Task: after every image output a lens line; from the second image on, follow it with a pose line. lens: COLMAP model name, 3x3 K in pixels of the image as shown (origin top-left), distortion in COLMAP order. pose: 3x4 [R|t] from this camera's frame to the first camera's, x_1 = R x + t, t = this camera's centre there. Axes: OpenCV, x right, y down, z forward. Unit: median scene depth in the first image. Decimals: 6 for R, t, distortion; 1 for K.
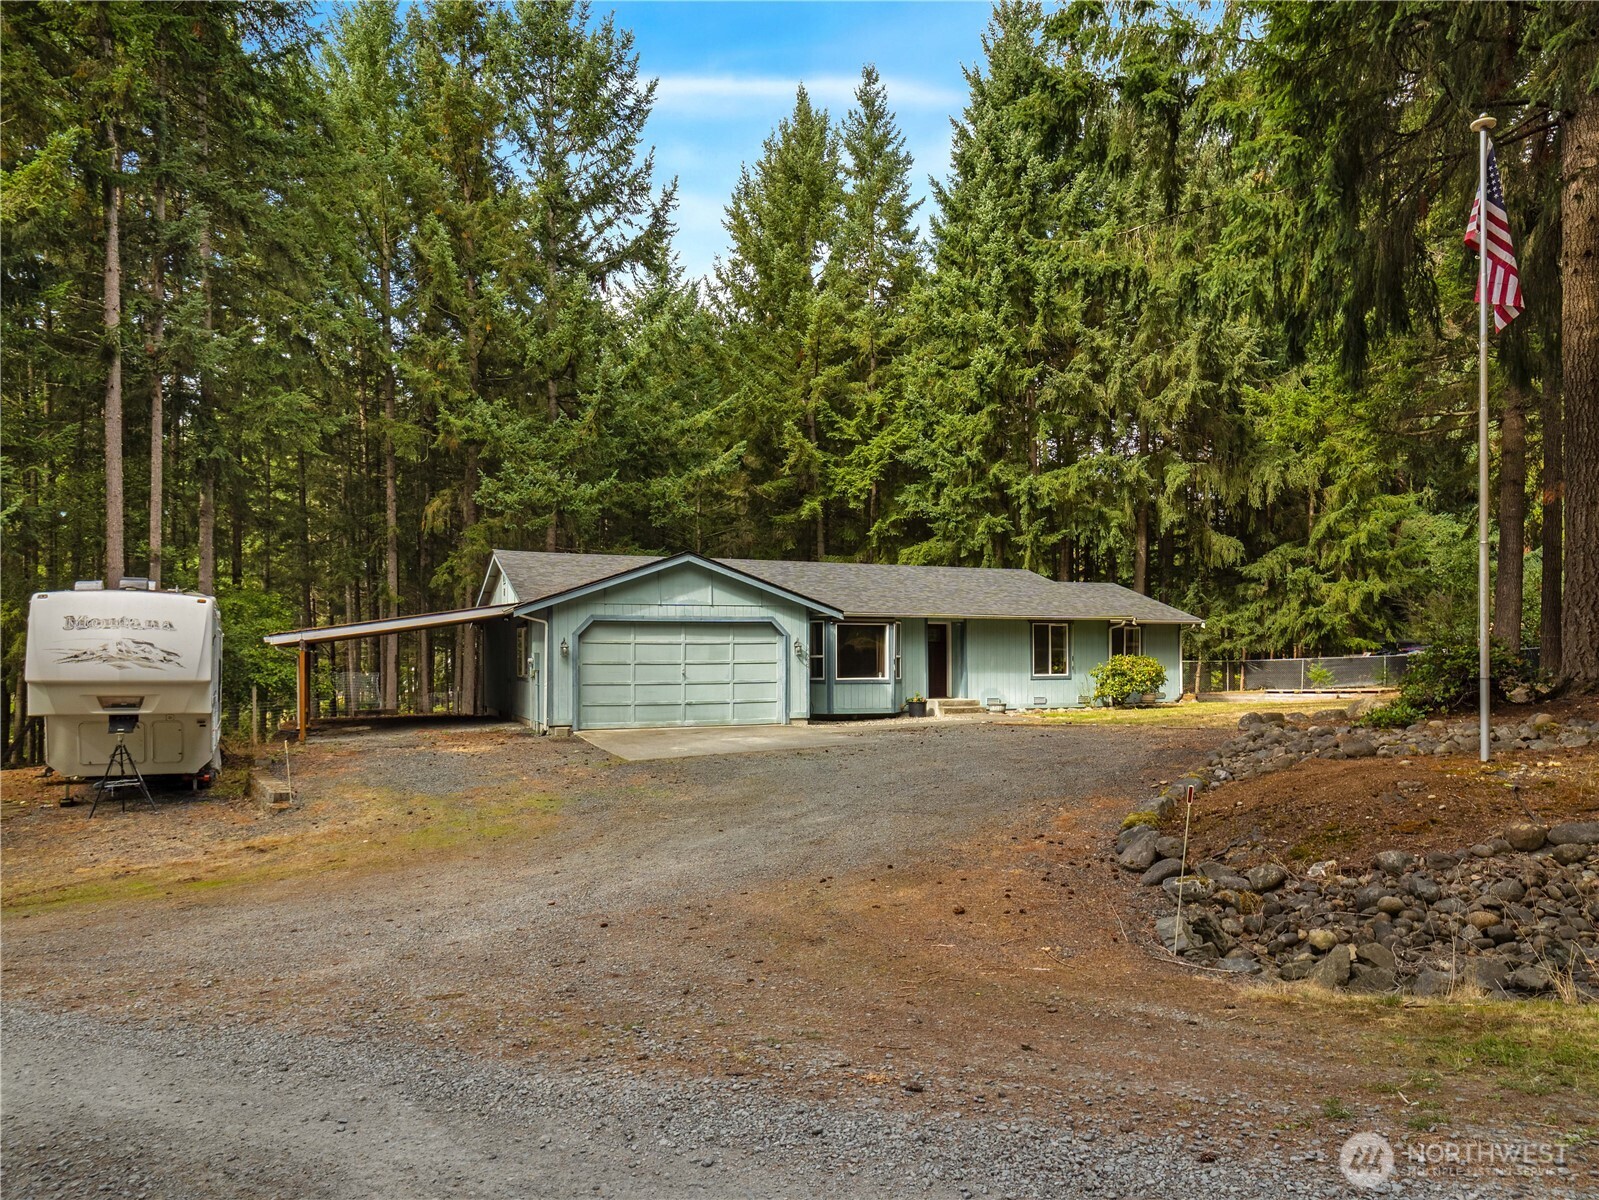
lens RADIAL K [[1113.9, 0, 800.3], [0, 1113.9, 646.5], [0, 0, 1]] dist [0.019665, 0.000123]
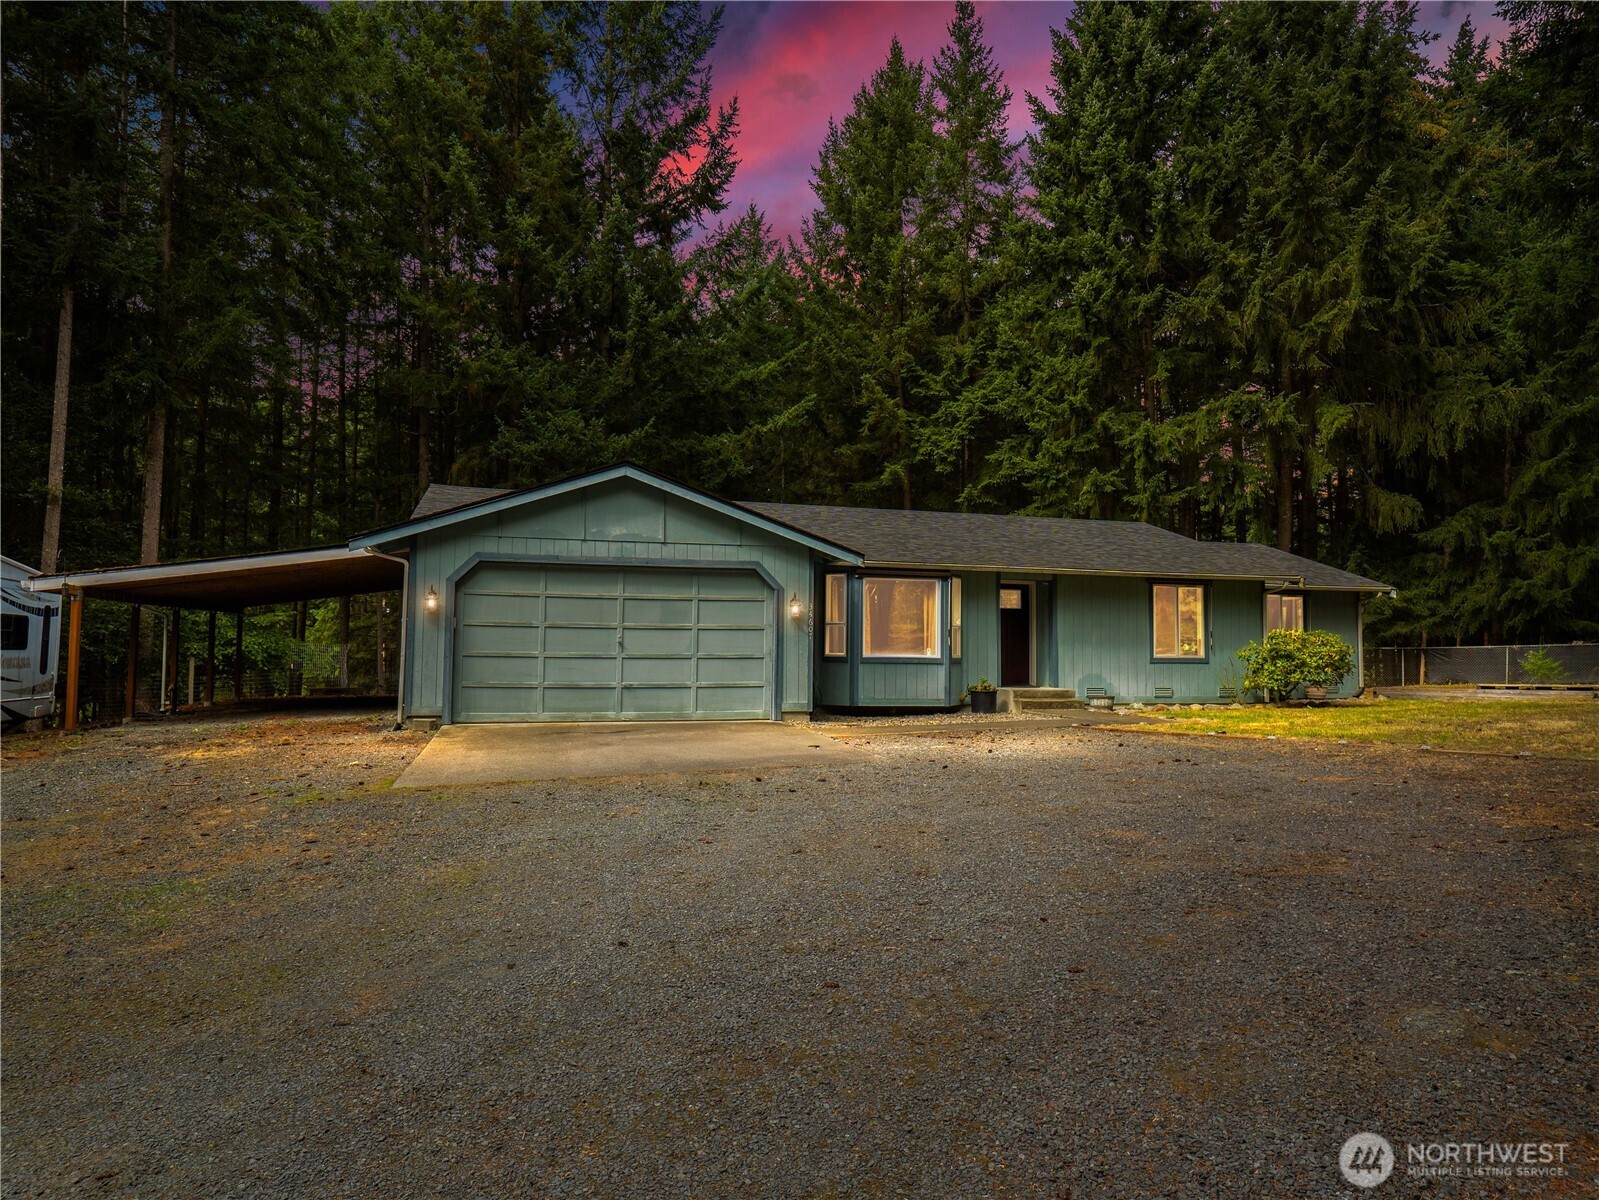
lens RADIAL K [[992.3, 0, 799.5], [0, 992.3, 600.0], [0, 0, 1]] dist [-0.001502, -0.002067]
pose [[0.991331, 0.007106, -0.131196, 0.047128], [-0.012432, 0.999129, -0.039824, 0.012179], [0.130799, 0.041110, 0.990556, 0.238304]]
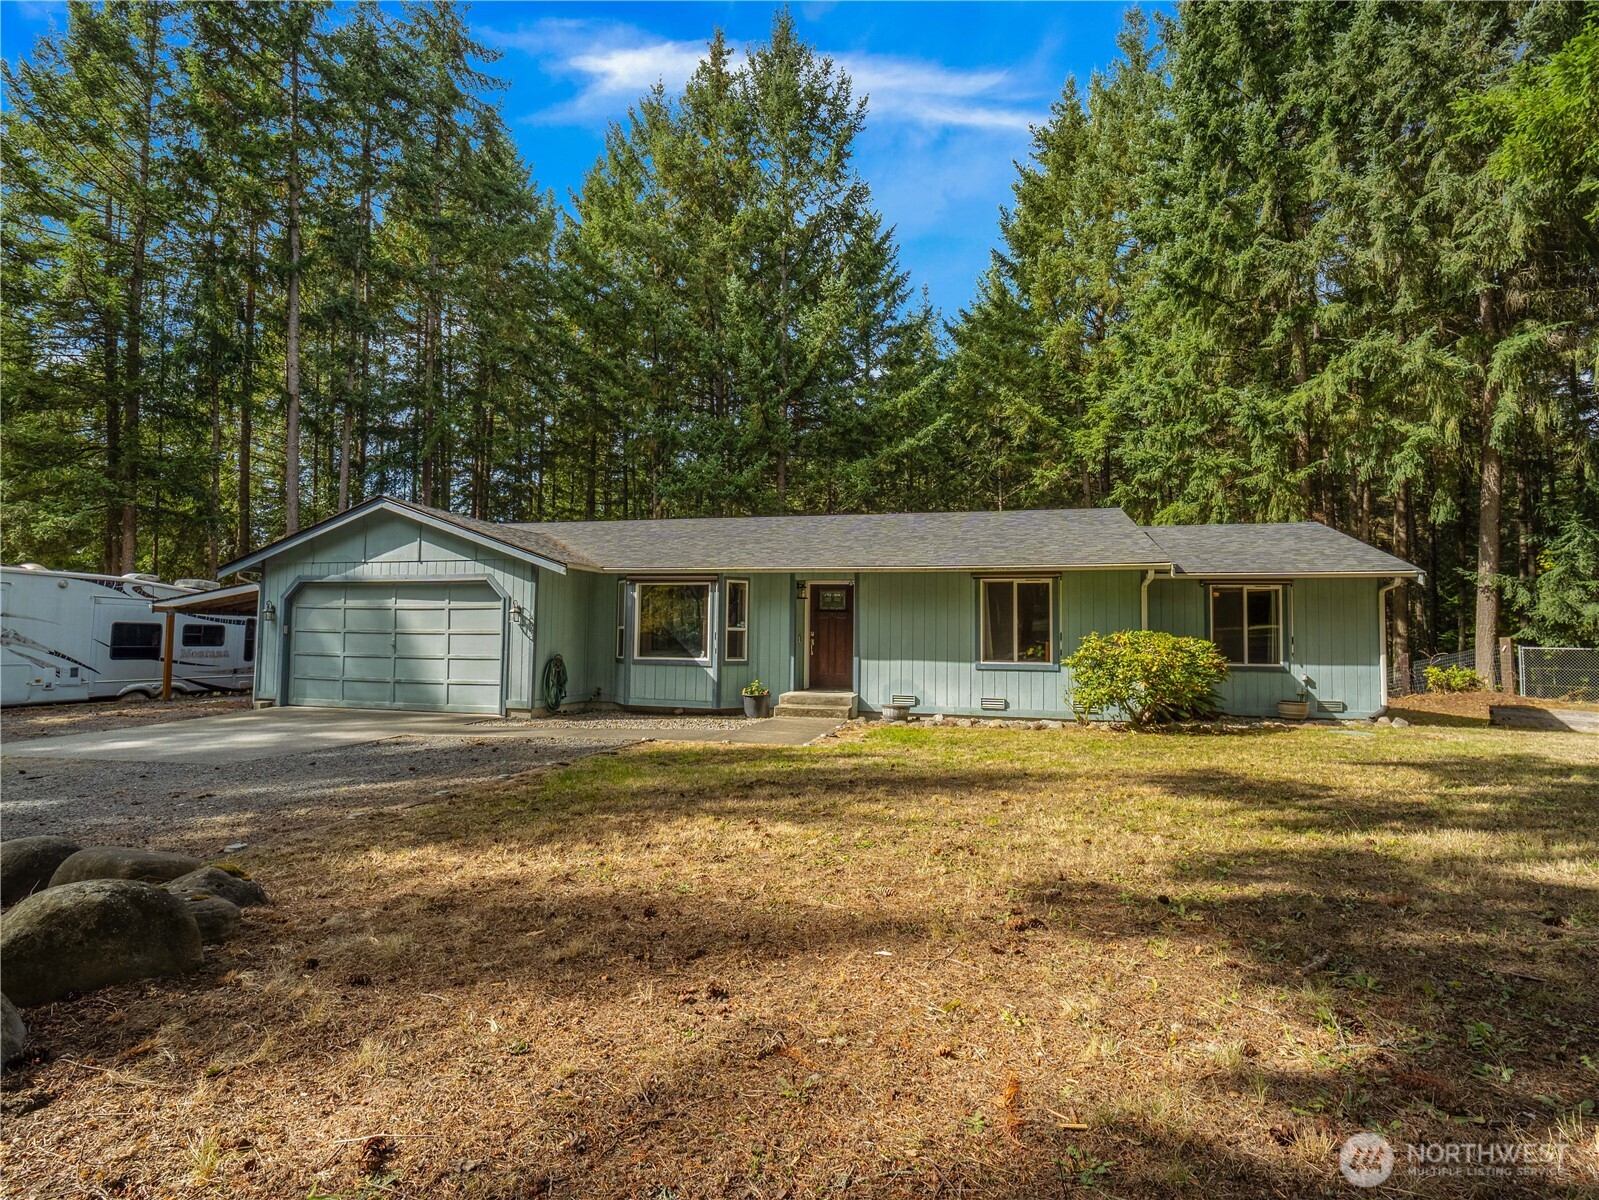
lens RADIAL K [[771.1, 0, 799.5], [0, 771.1, 600.0], [0, 0, 1]] dist [0.004431, 0.000294]
pose [[0.790848, -0.014187, -0.611848, 0.278760], [-0.009232, 0.999341, -0.035104, 0.004634], [0.611943, 0.033411, 0.790196, 0.418341]]
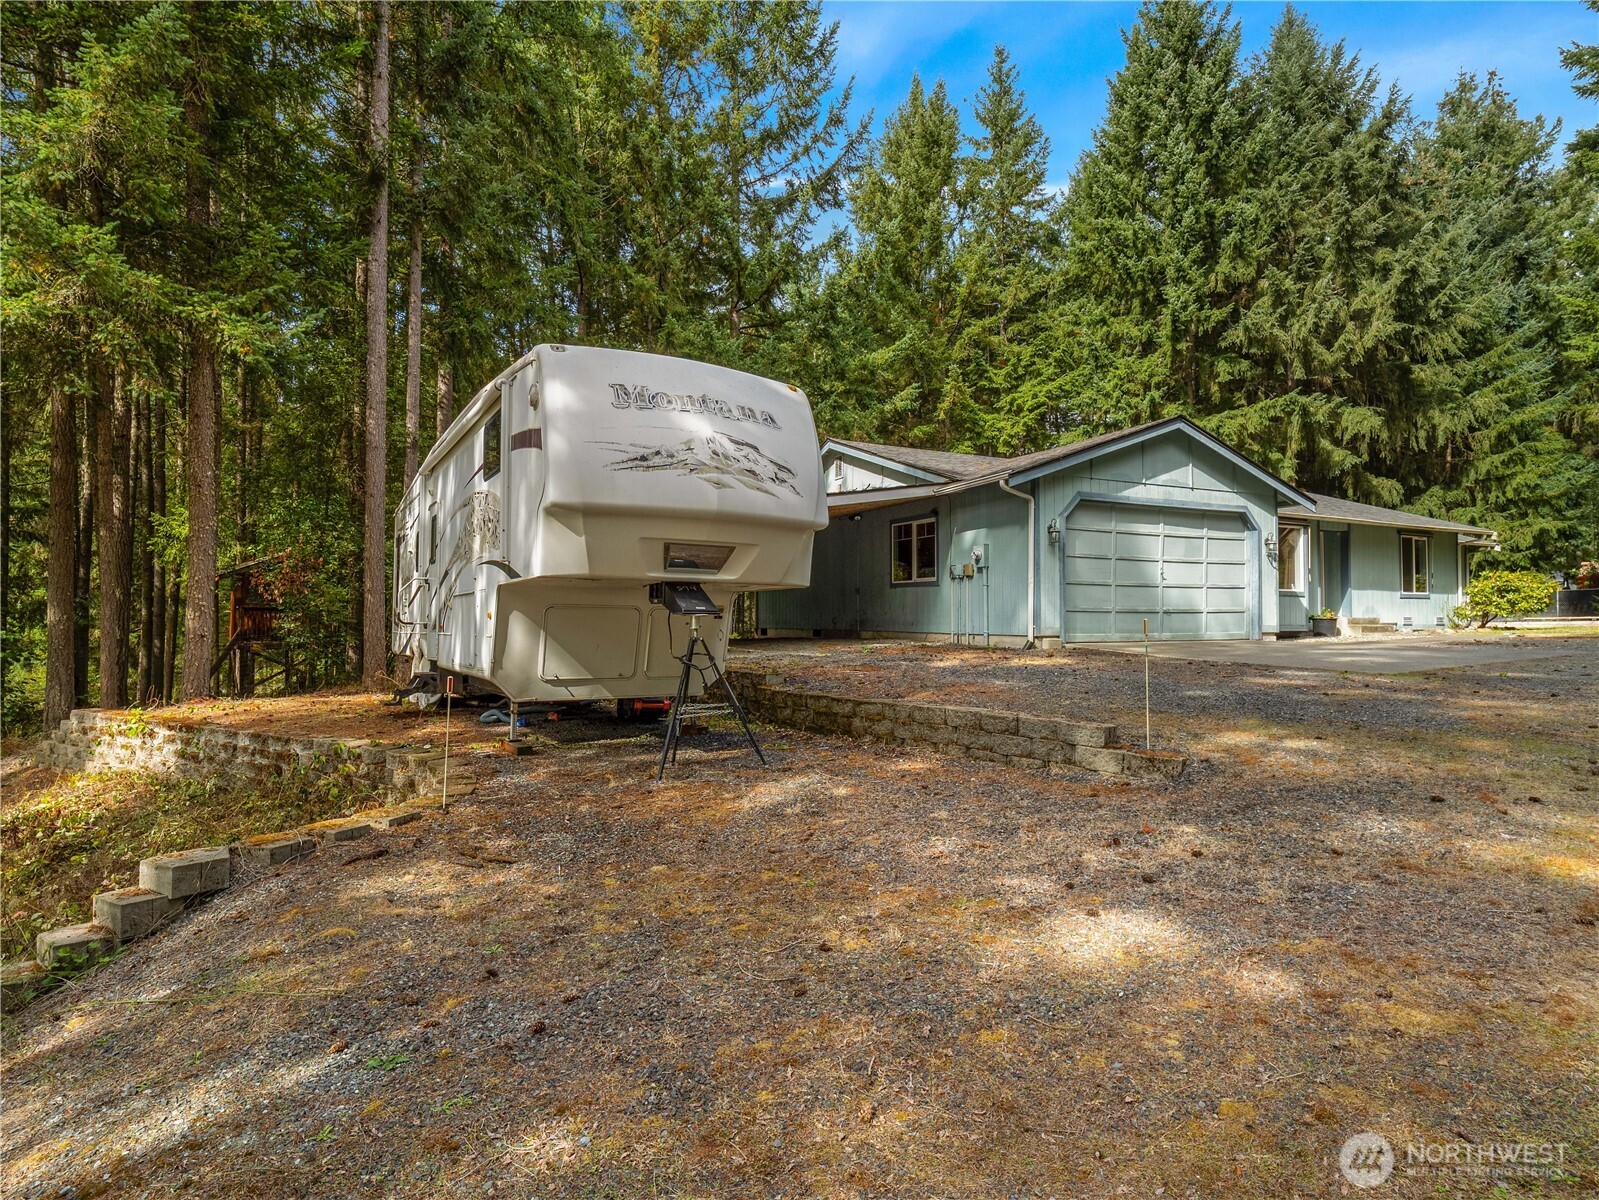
lens RADIAL K [[854.8, 0, 802.3], [0, 854.8, 620.7], [0, 0, 1]] dist [0.003778, 0.000480]
pose [[0.997066, 0.004454, 0.076421, -0.233296], [-0.005418, 0.999908, 0.012416, 0.029764], [-0.076359, -0.012794, 0.996998, 0.235813]]
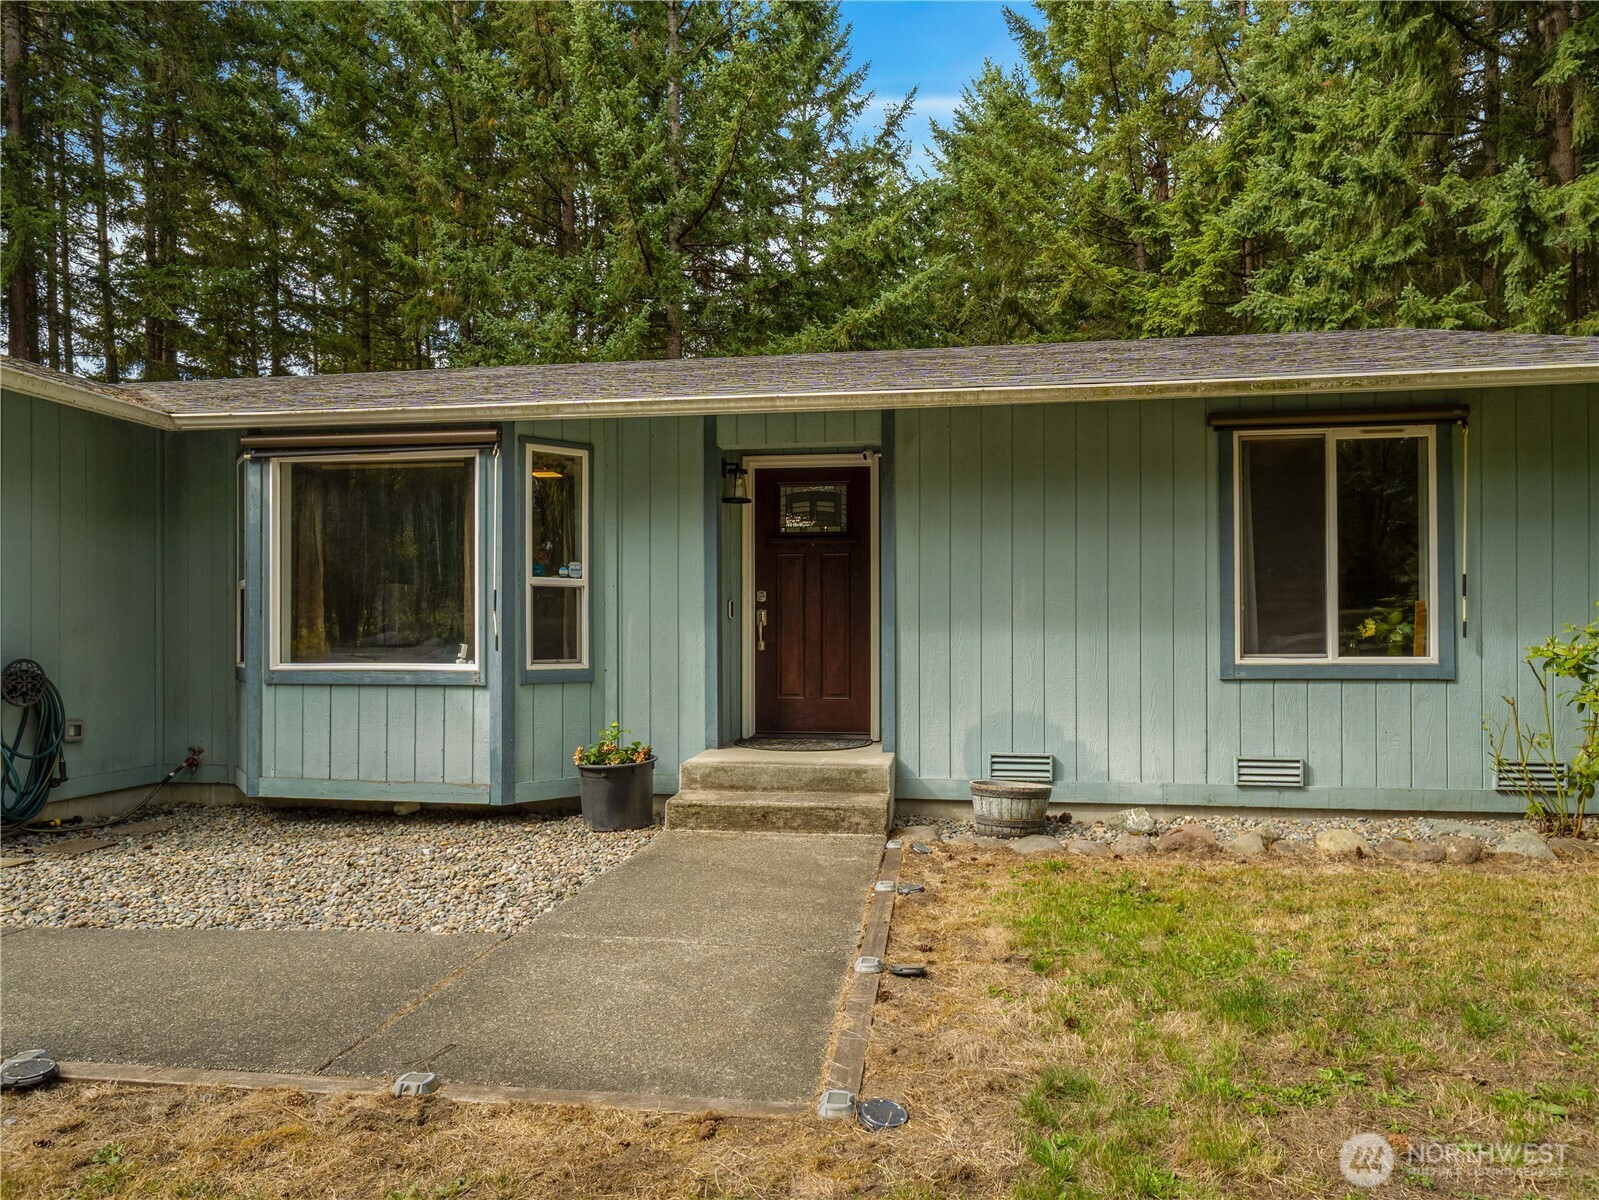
lens RADIAL K [[977.1, 0, 796.7], [0, 977.1, 628.0], [0, 0, 1]] dist [-0.000659, -0.000224]
pose [[0.847482, -0.001813, -0.530822, 0.168971], [0.005239, 0.999974, 0.004949, 0.012183], [0.530799, -0.006975, 0.847469, 0.552301]]
